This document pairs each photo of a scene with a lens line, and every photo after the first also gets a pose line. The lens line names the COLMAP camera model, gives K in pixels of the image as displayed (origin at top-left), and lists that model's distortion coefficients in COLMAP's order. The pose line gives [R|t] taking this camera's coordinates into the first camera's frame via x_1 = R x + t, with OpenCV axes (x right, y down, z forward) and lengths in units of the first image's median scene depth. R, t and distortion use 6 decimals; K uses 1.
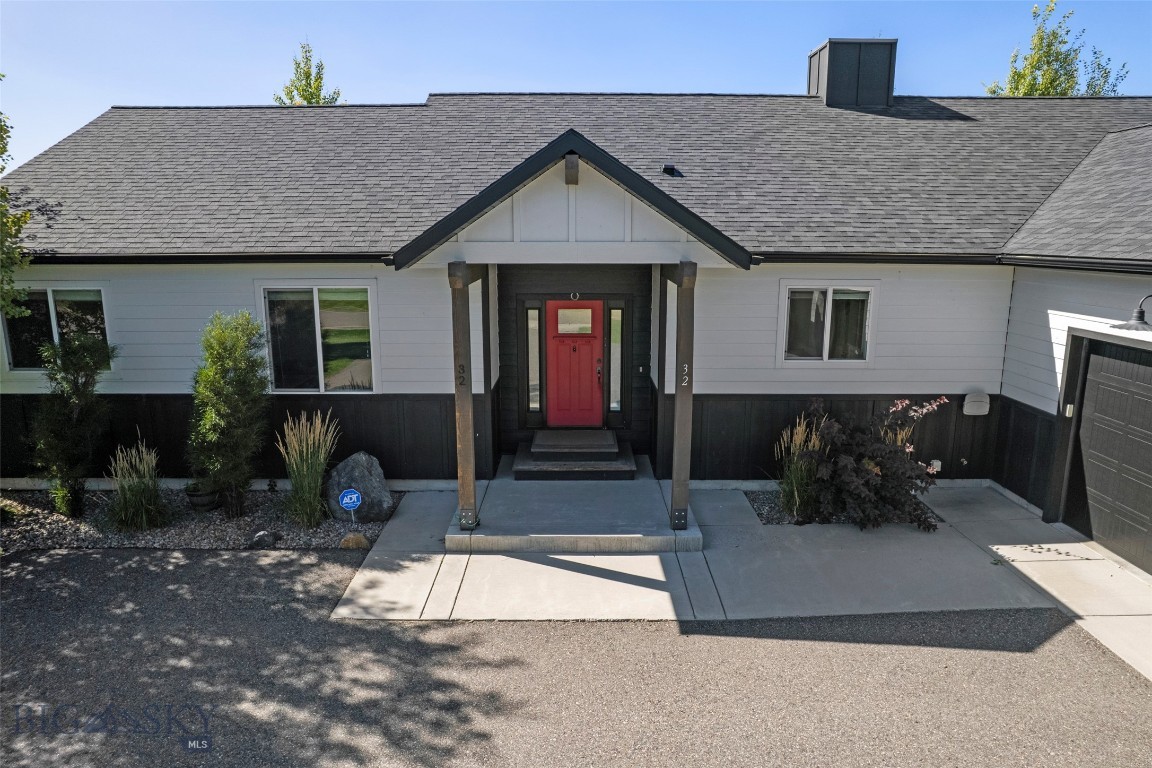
lens RADIAL K [[755.5, 0, 576.0], [0, 755.5, 384.0], [0, 0, 1]] dist [-0.084068, 0.081639]
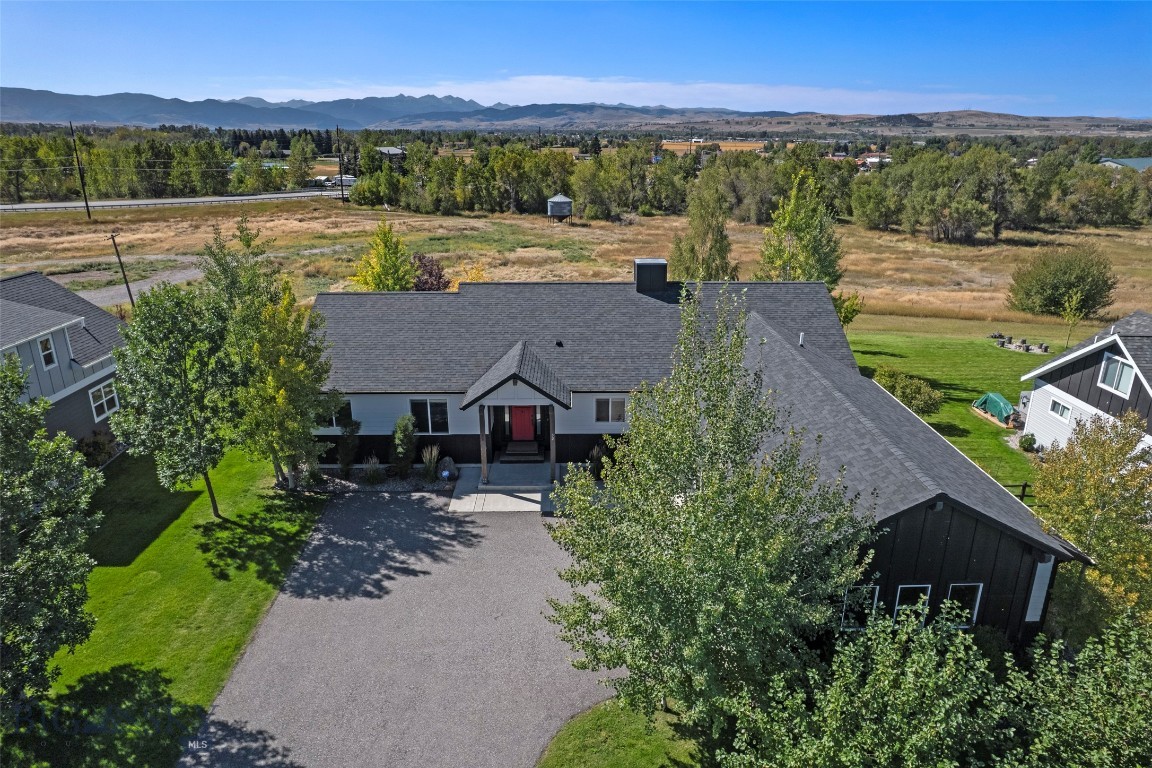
lens RADIAL K [[755.5, 0, 576.0], [0, 755.5, 384.0], [0, 0, 1]] dist [-0.084068, 0.081639]
pose [[0.999918, -0.005233, 0.011722, 0.181582], [0.003690, 0.991776, 0.127931, -0.564532], [-0.012295, -0.127877, 0.991714, -1.879108]]
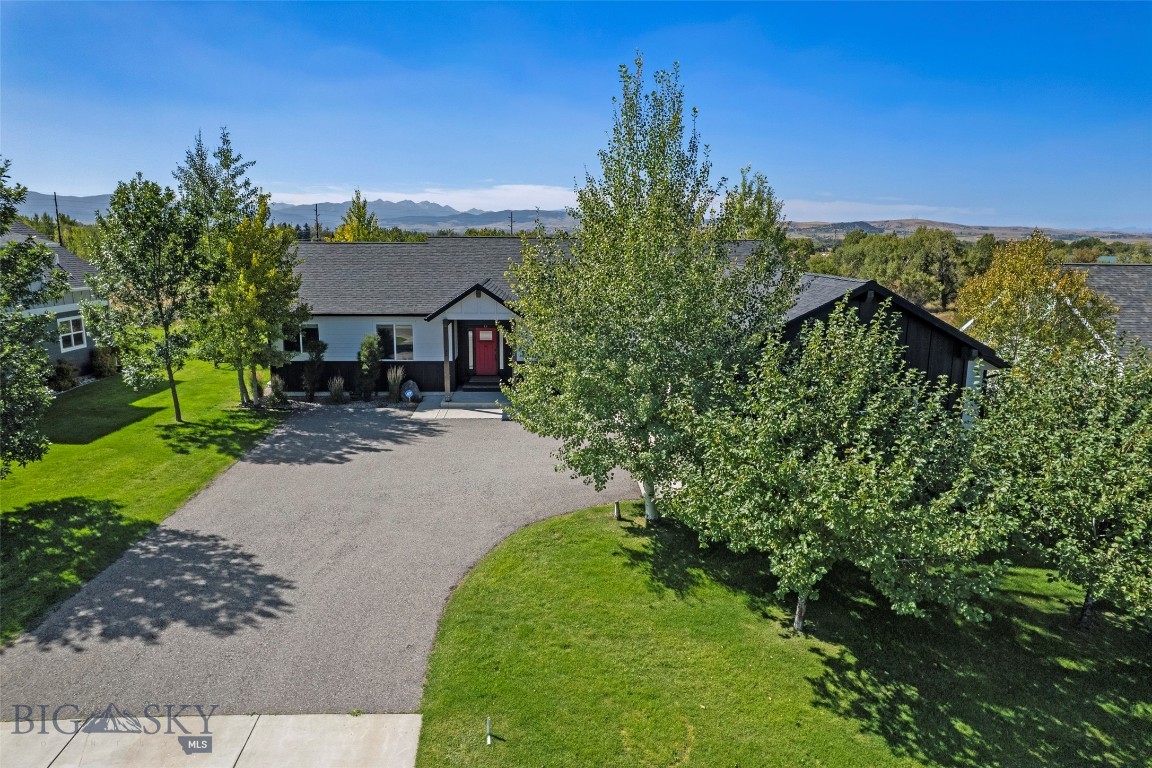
lens RADIAL K [[747.9, 0, 581.0], [0, 747.9, 385.3], [0, 0, 1]] dist [-0.082005, 0.086341]
pose [[0.998423, -0.007025, 0.055700, 0.222562], [0.007442, 0.999946, -0.007290, 0.139640], [-0.055646, 0.007693, 0.998421, -2.013636]]
